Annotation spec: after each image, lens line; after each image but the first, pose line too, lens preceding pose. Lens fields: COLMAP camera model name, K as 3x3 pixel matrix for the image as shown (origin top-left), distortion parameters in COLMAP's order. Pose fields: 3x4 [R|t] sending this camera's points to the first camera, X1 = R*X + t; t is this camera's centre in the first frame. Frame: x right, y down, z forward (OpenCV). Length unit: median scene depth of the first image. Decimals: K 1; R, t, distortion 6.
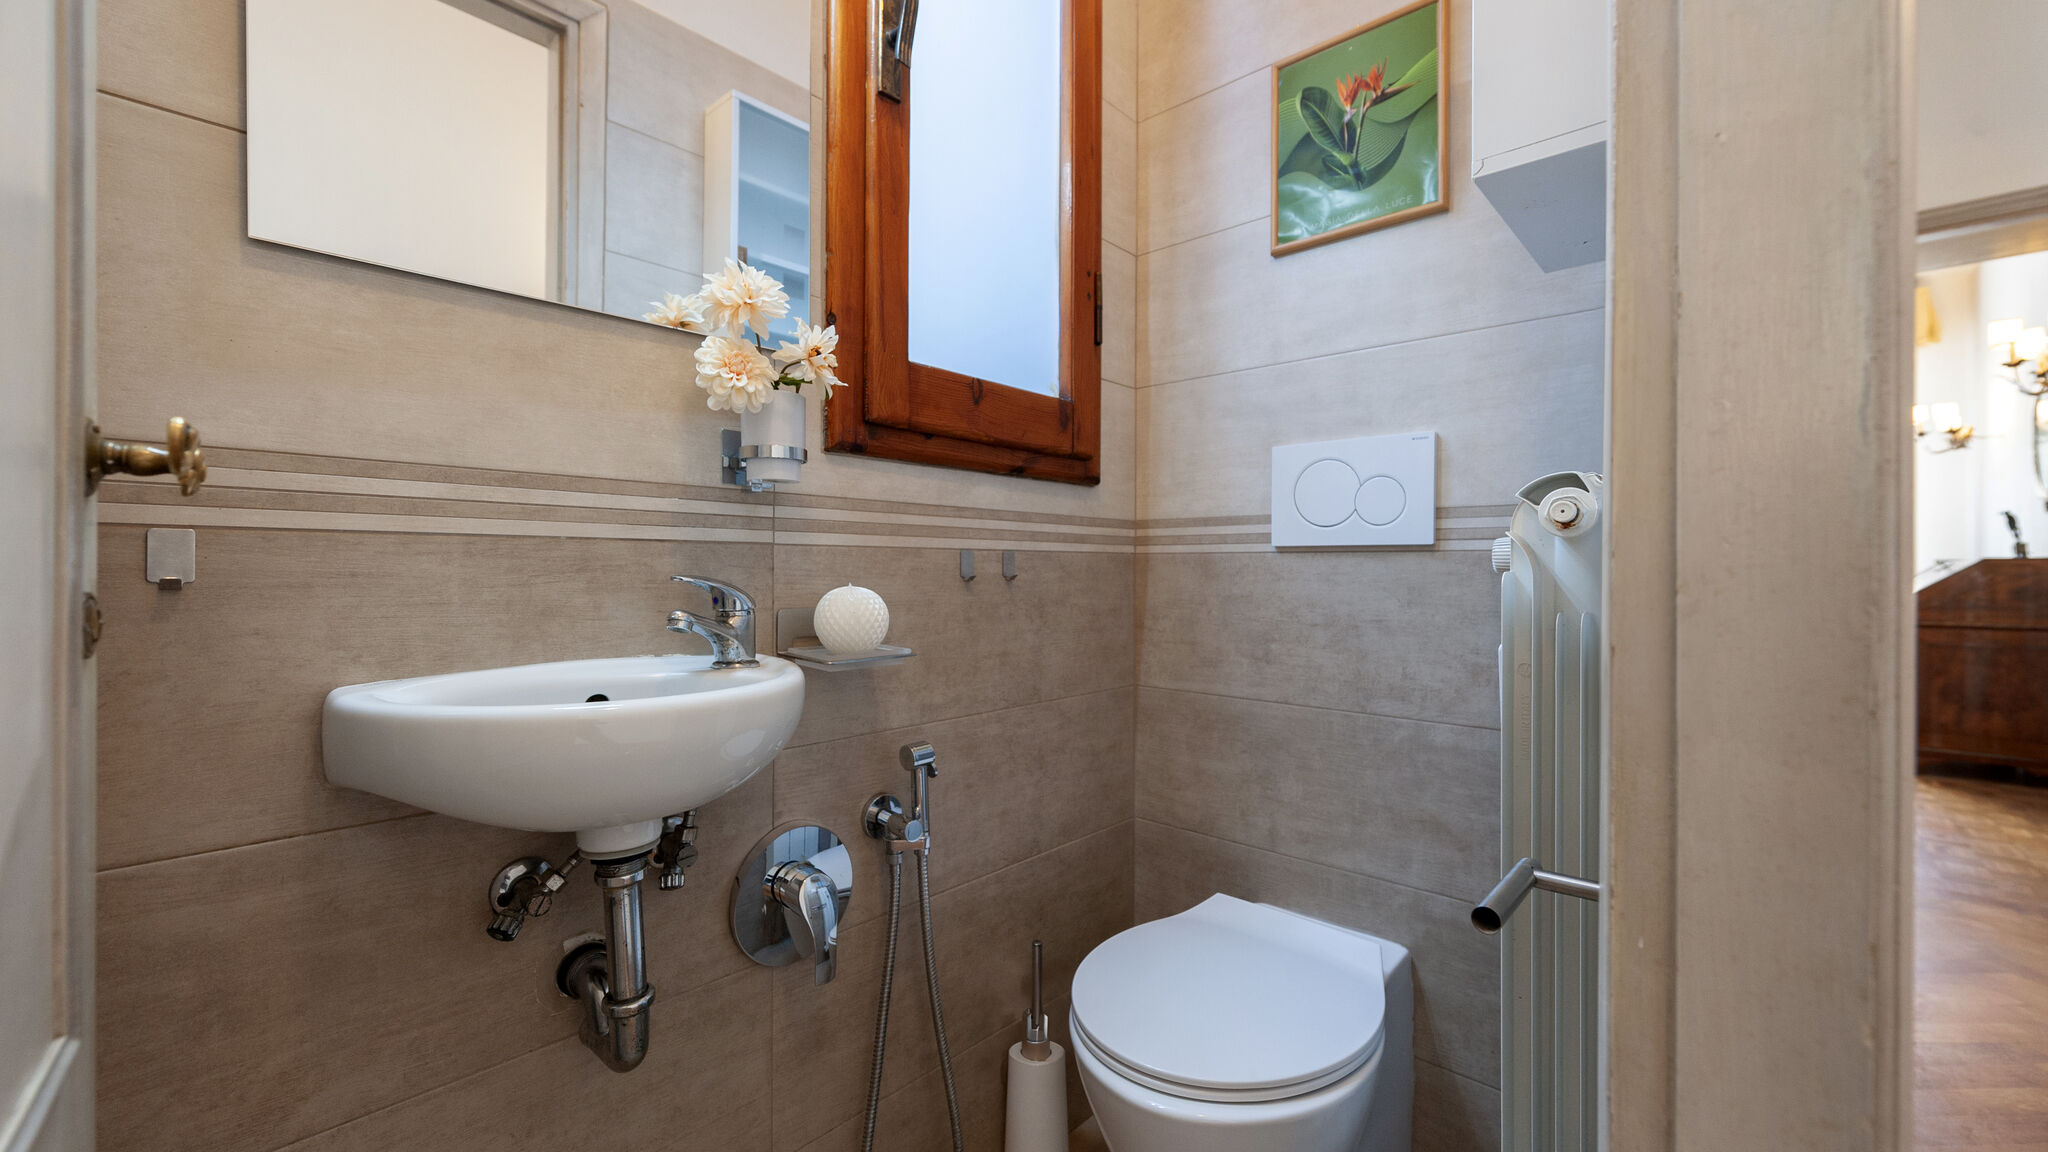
lens RADIAL K [[799.8, 0, 1028.3], [0, 799.8, 594.0], [0, 0, 1]] dist [0.000205, -0.000218]
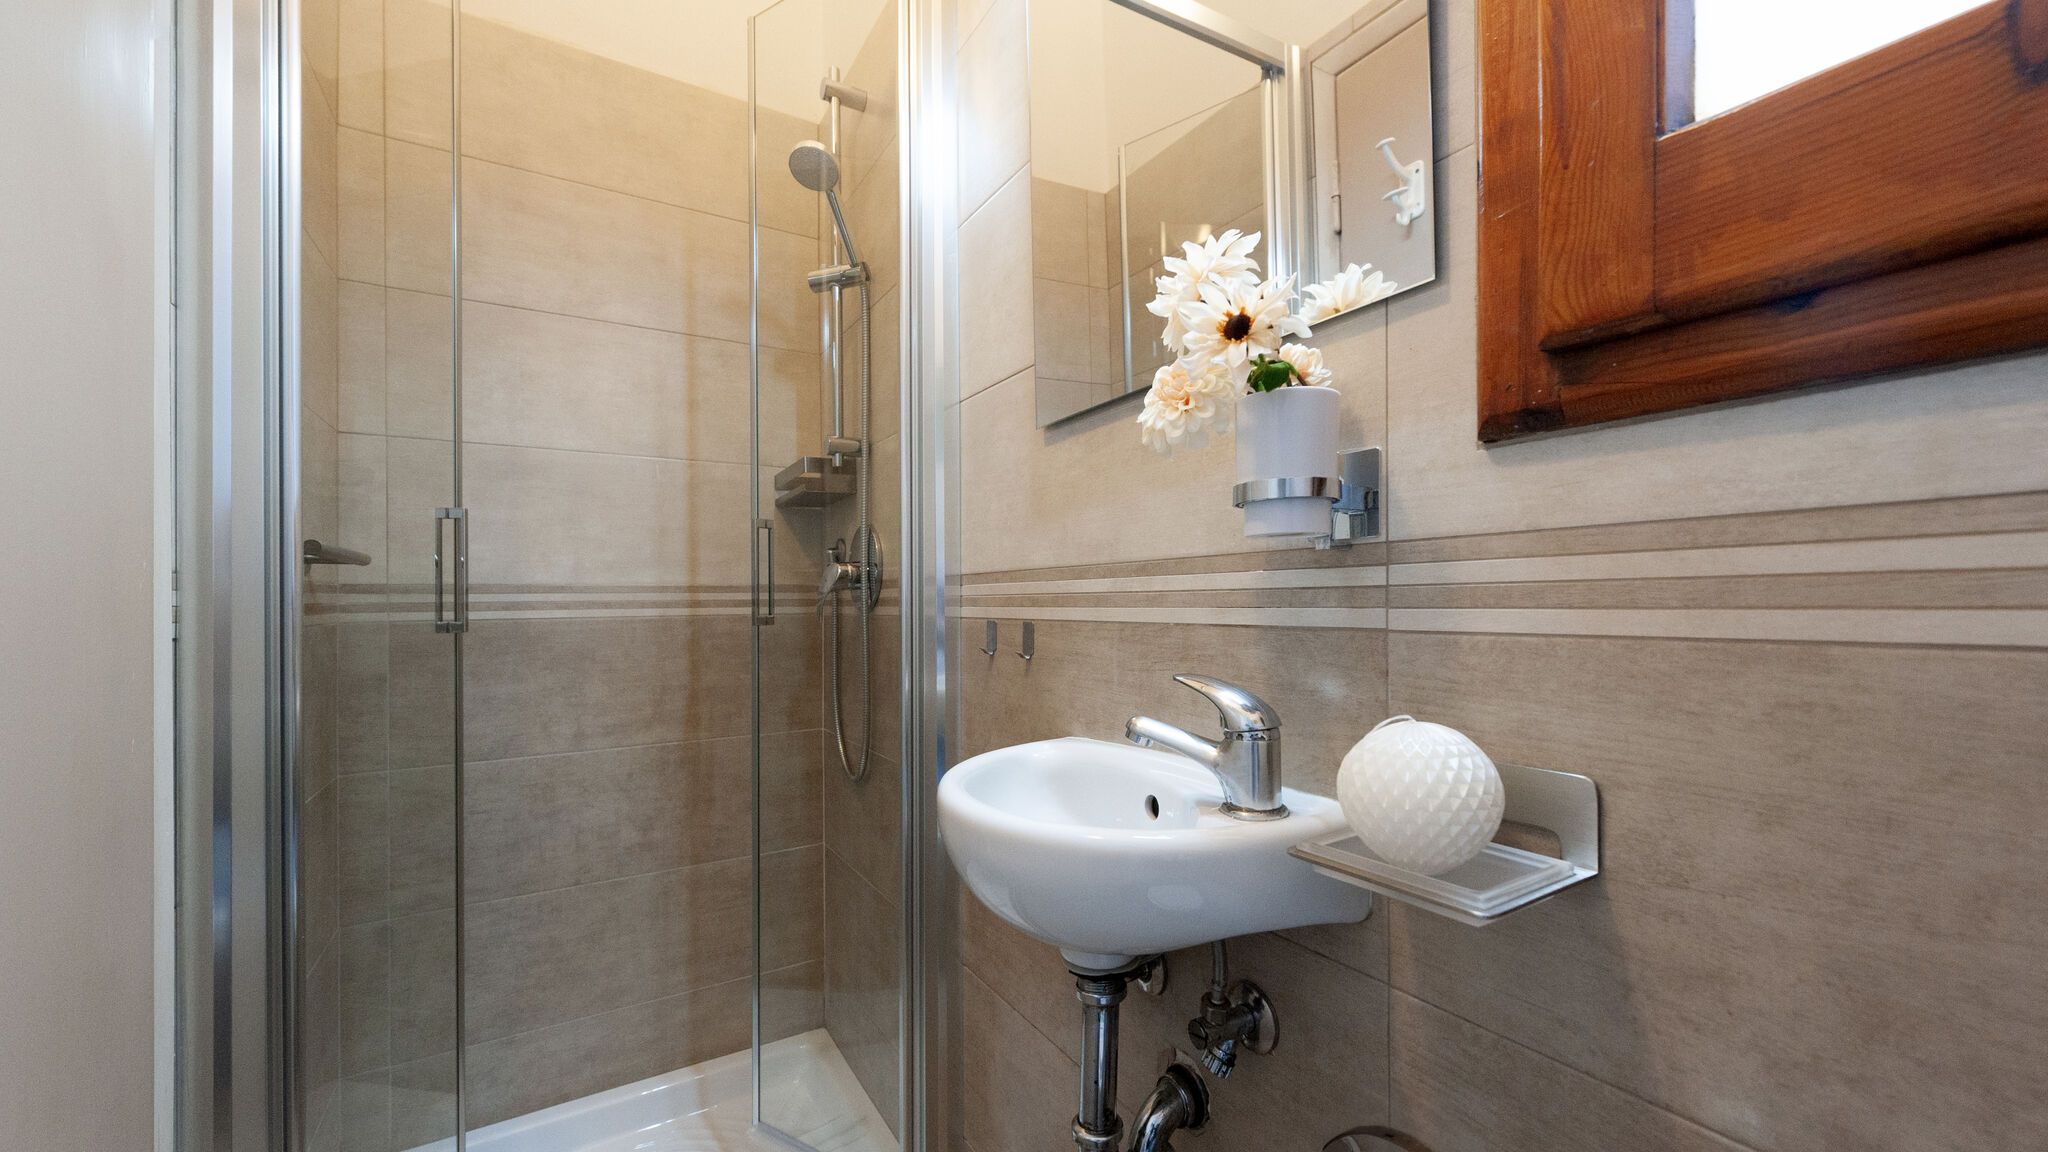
lens RADIAL K [[799.8, 0, 1028.3], [0, 799.8, 594.0], [0, 0, 1]] dist [0.000205, -0.000218]
pose [[-0.286867, 0.005159, -0.957956, 0.318165], [-0.001534, 0.999982, 0.005845, -0.092861], [0.957969, 0.003147, -0.286854, 0.921957]]
